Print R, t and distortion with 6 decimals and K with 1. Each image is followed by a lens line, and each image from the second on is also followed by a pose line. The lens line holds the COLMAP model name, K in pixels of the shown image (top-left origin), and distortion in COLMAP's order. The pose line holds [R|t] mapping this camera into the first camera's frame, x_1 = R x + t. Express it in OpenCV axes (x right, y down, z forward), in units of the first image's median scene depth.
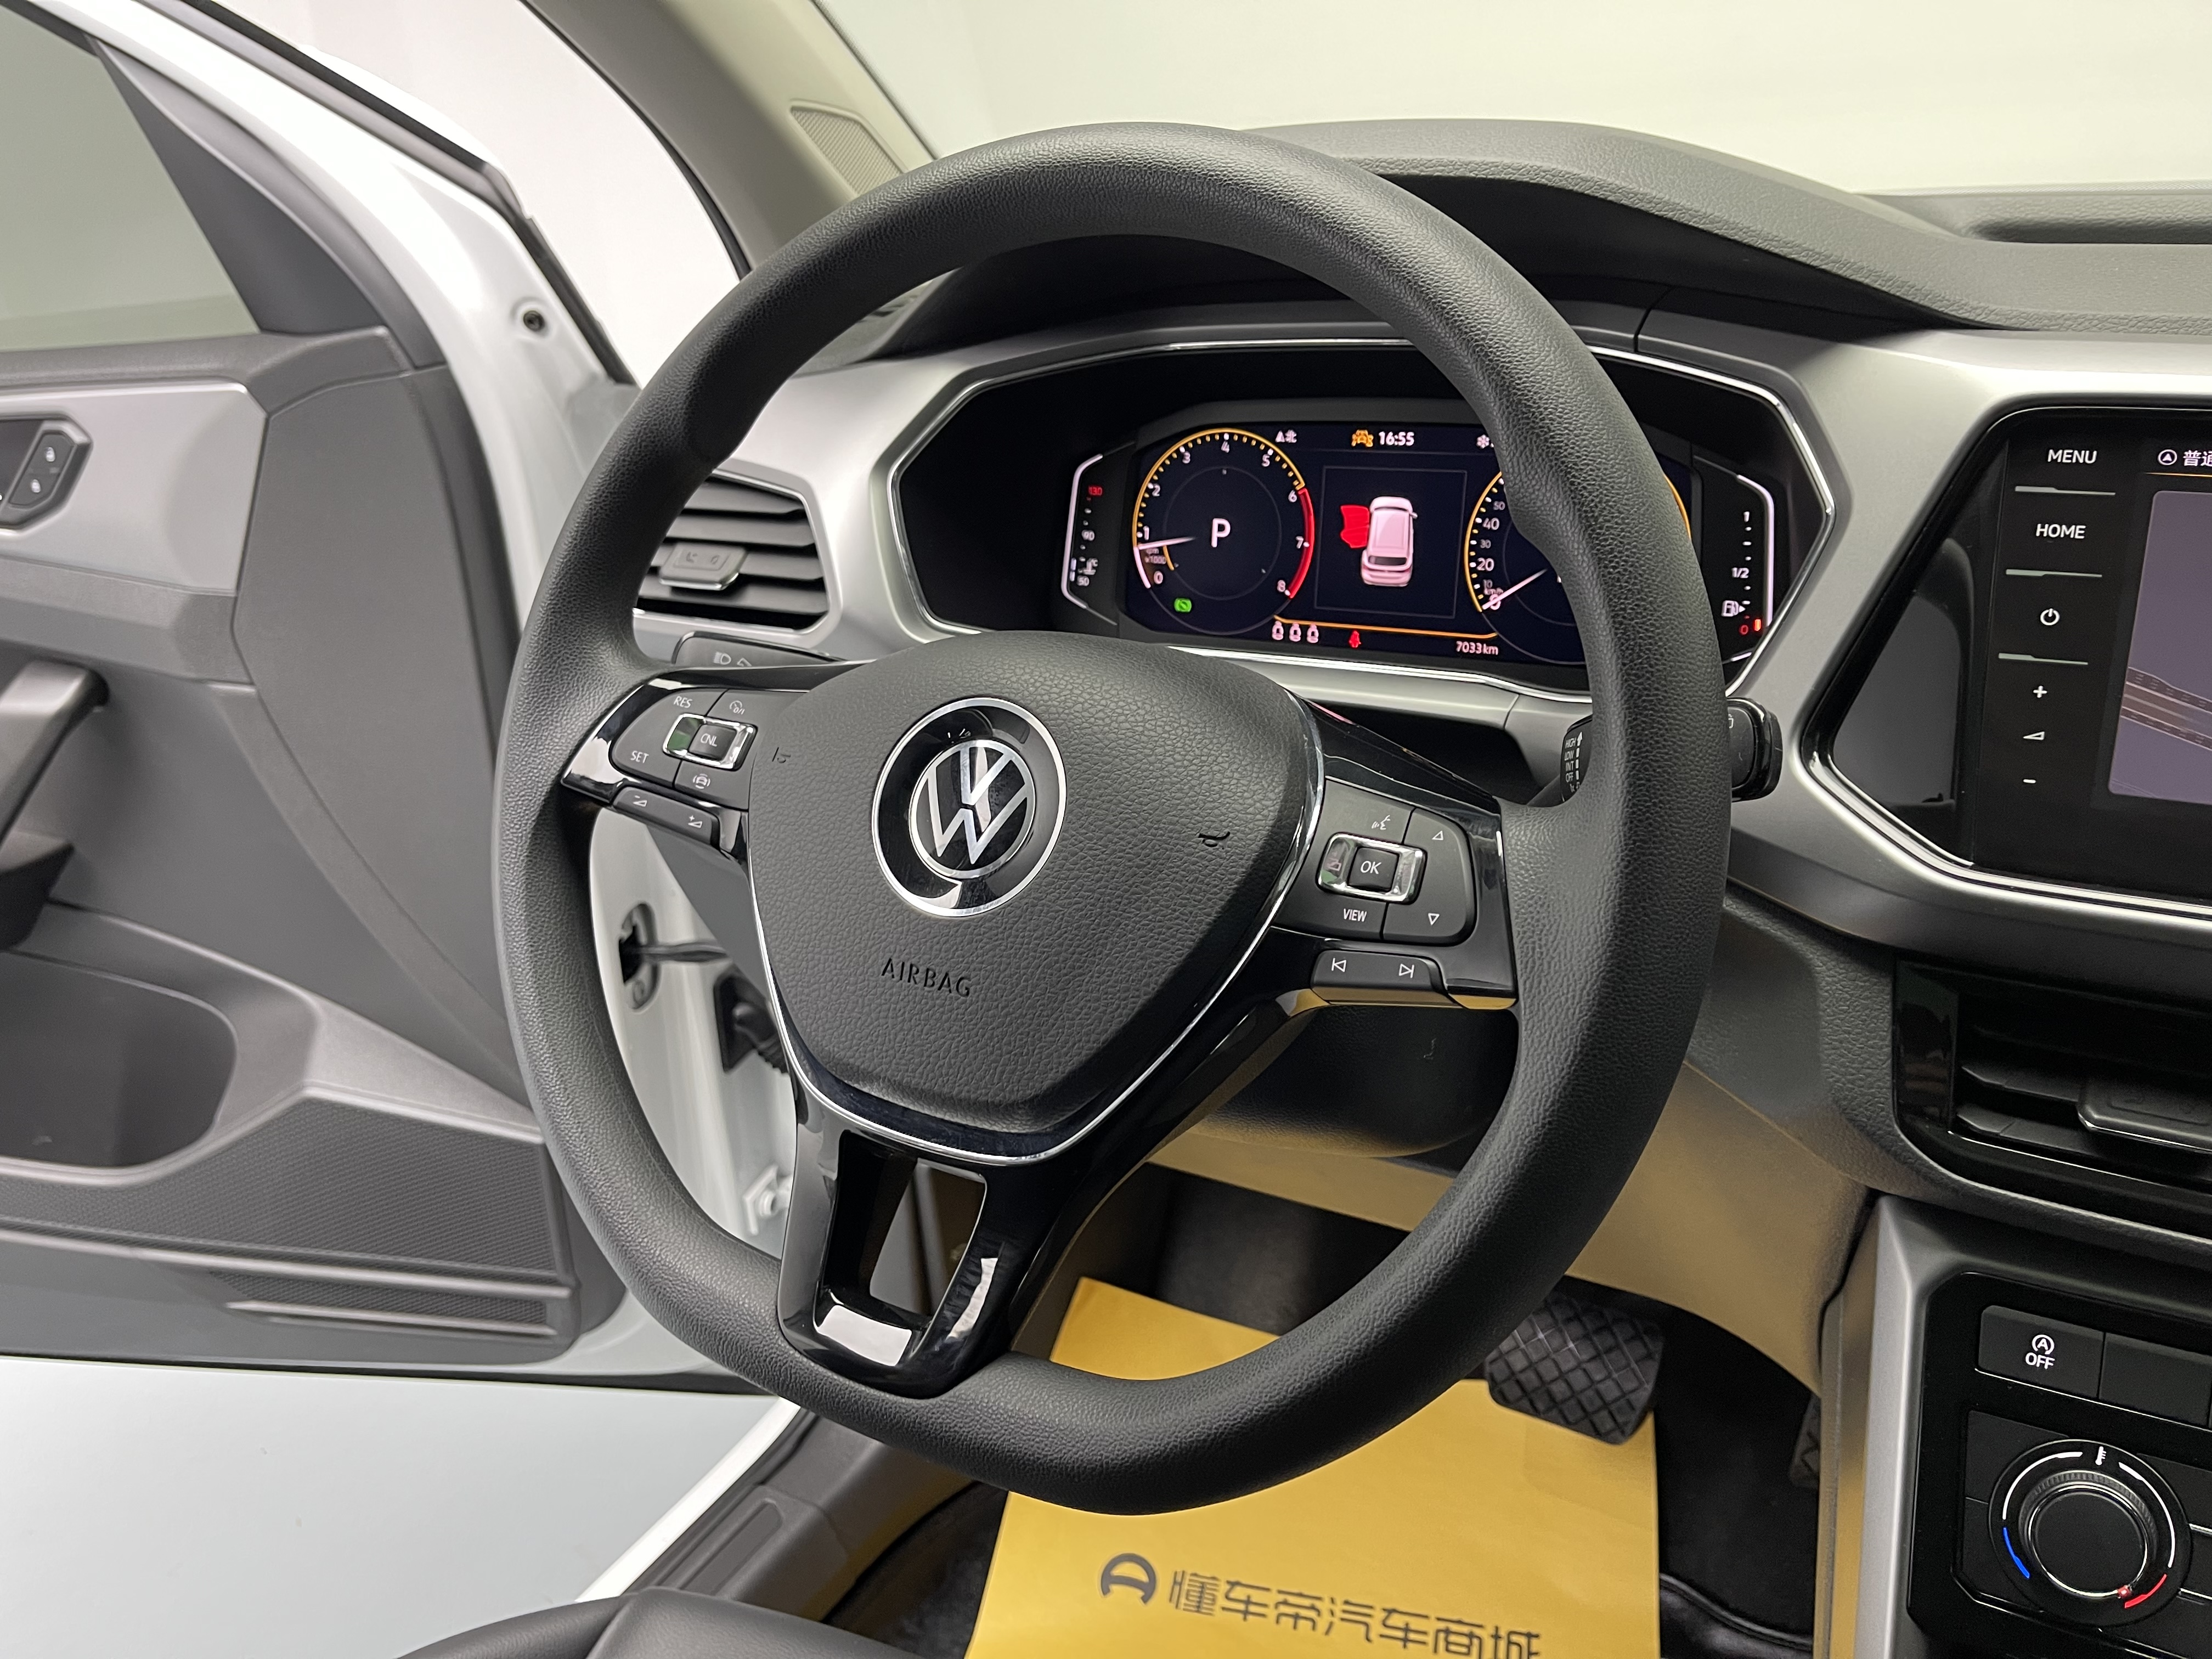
lens RADIAL K [[1633.6, 0, 1107.8], [0, 1633.6, 843.2], [0, 0, 1]] dist [0.043417, -0.068190]
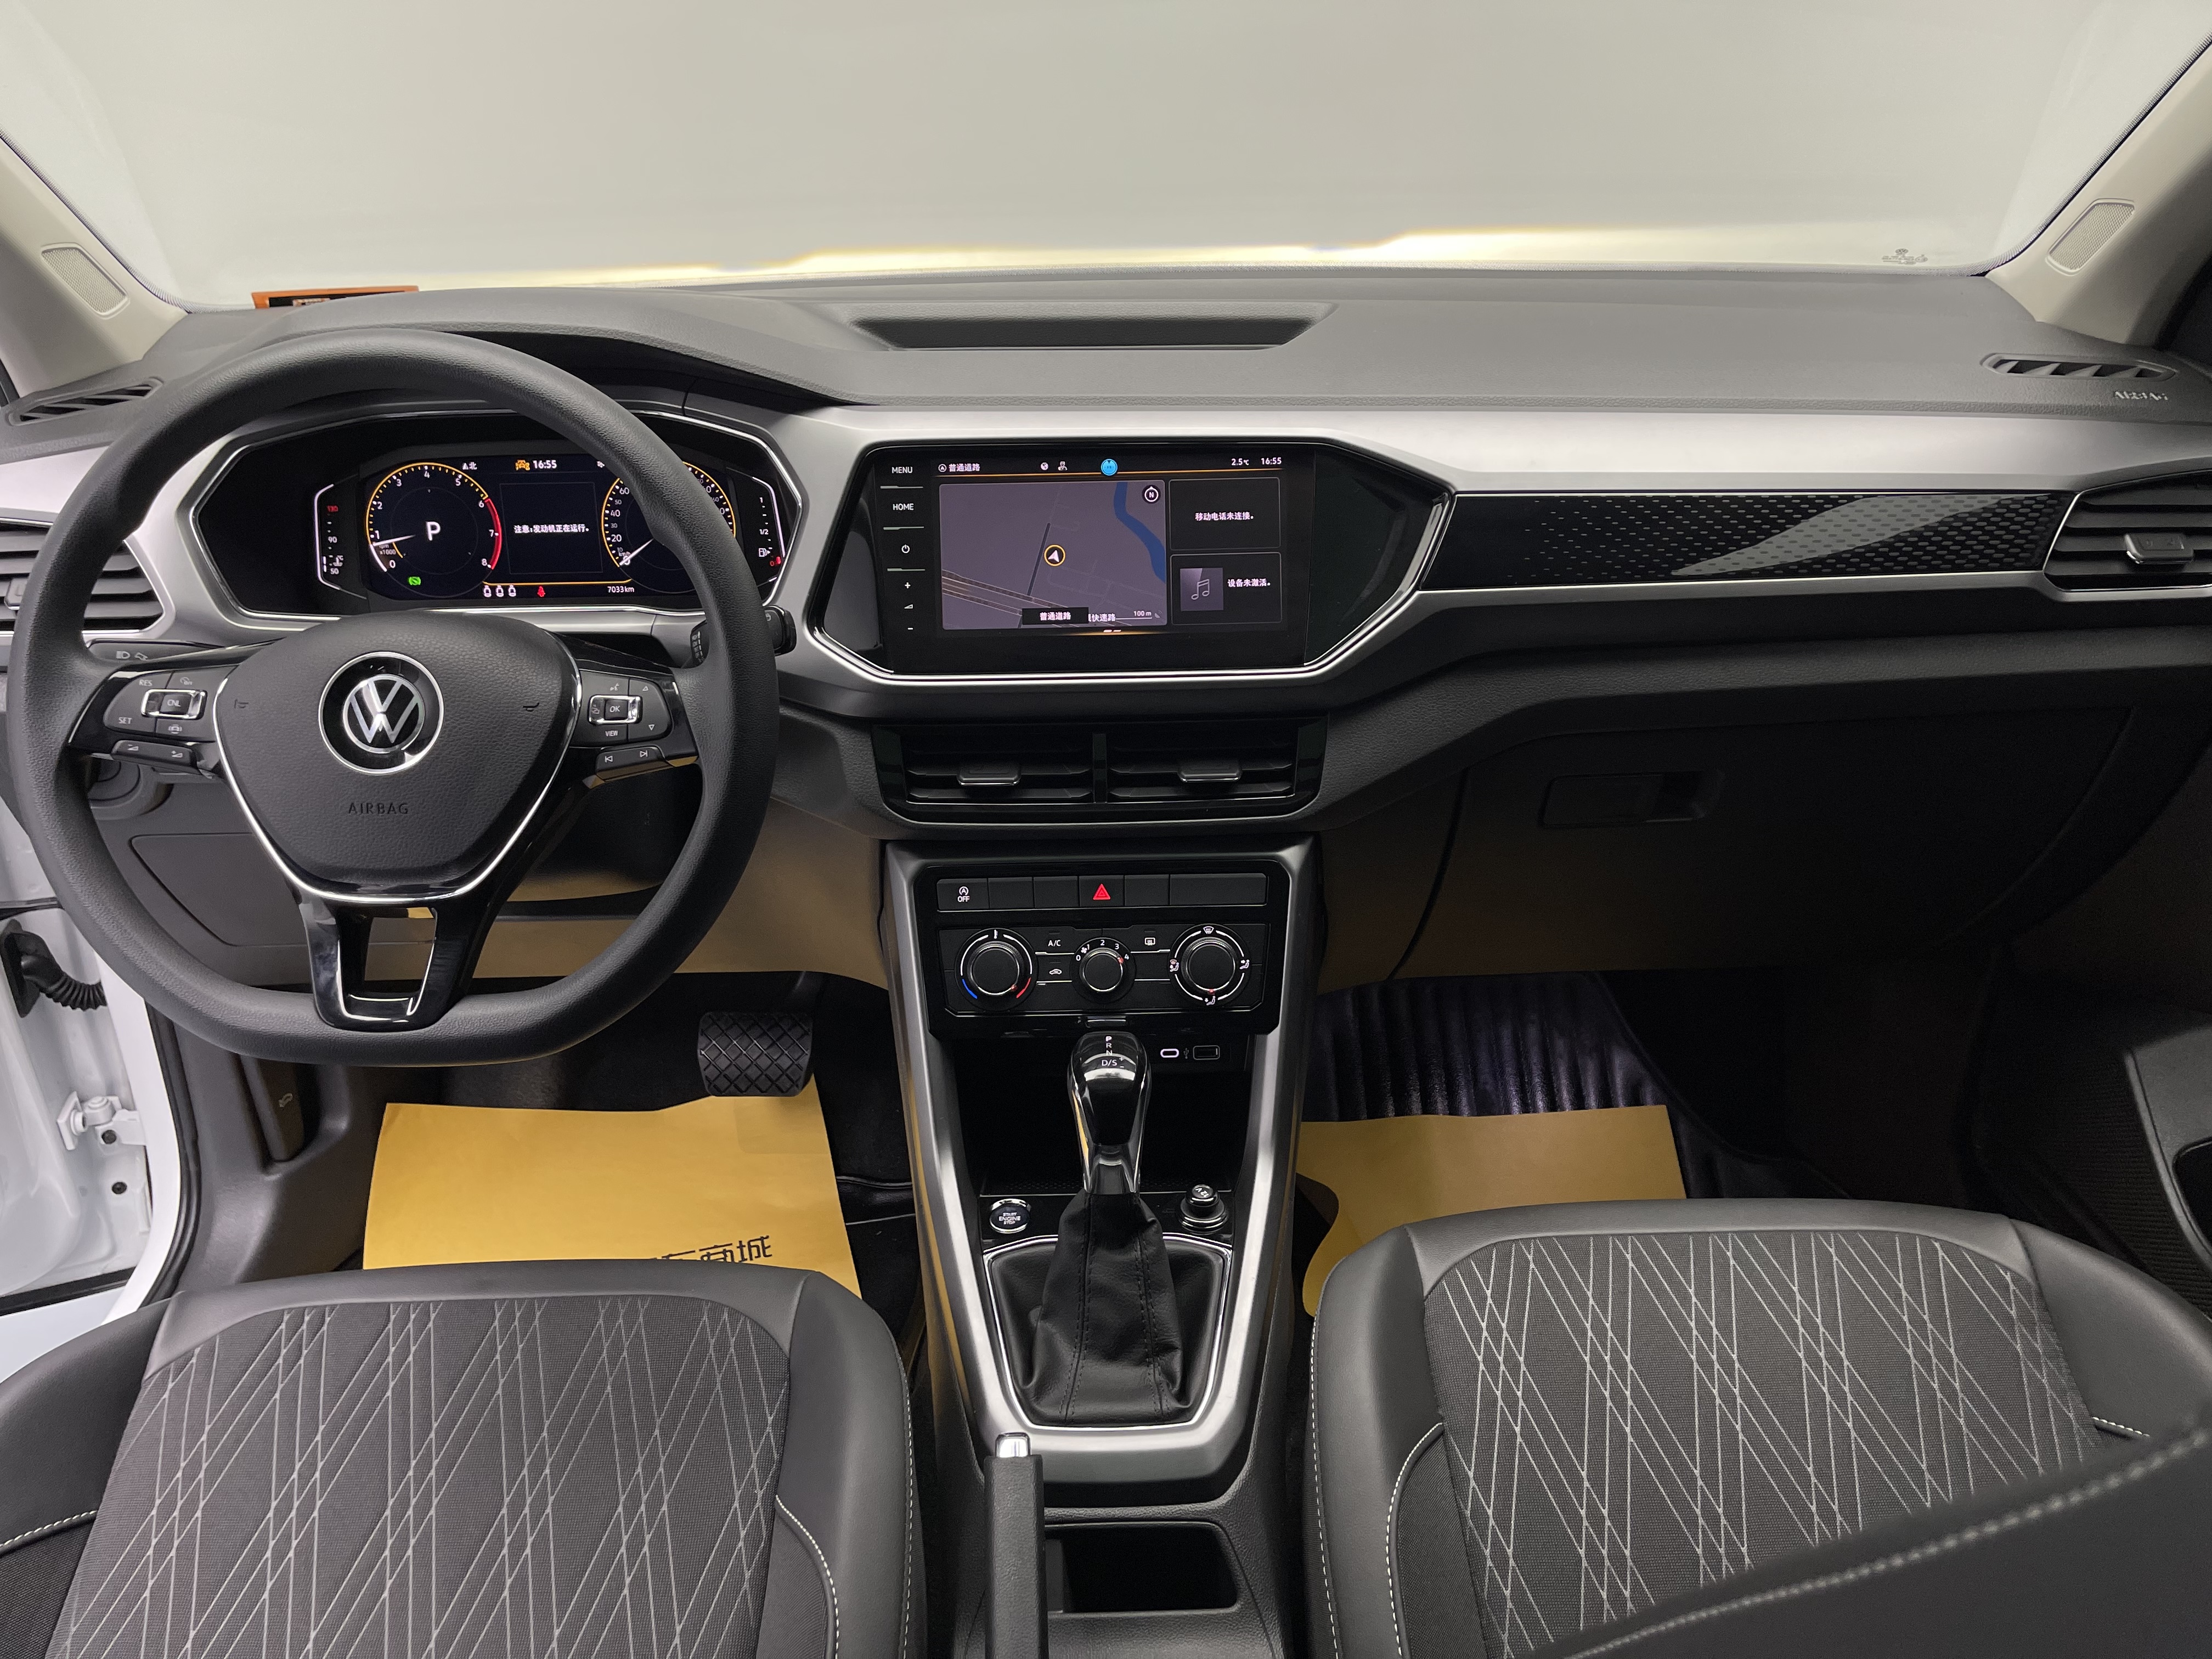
lens RADIAL K [[1633.6, 0, 1107.8], [0, 1633.6, 843.2], [0, 0, 1]] dist [0.043417, -0.068190]
pose [[0.846880, -0.190358, 0.496547, -0.230762], [0.162239, 0.981707, 0.099647, 0.047248], [-0.506432, -0.003830, 0.862271, -0.680076]]
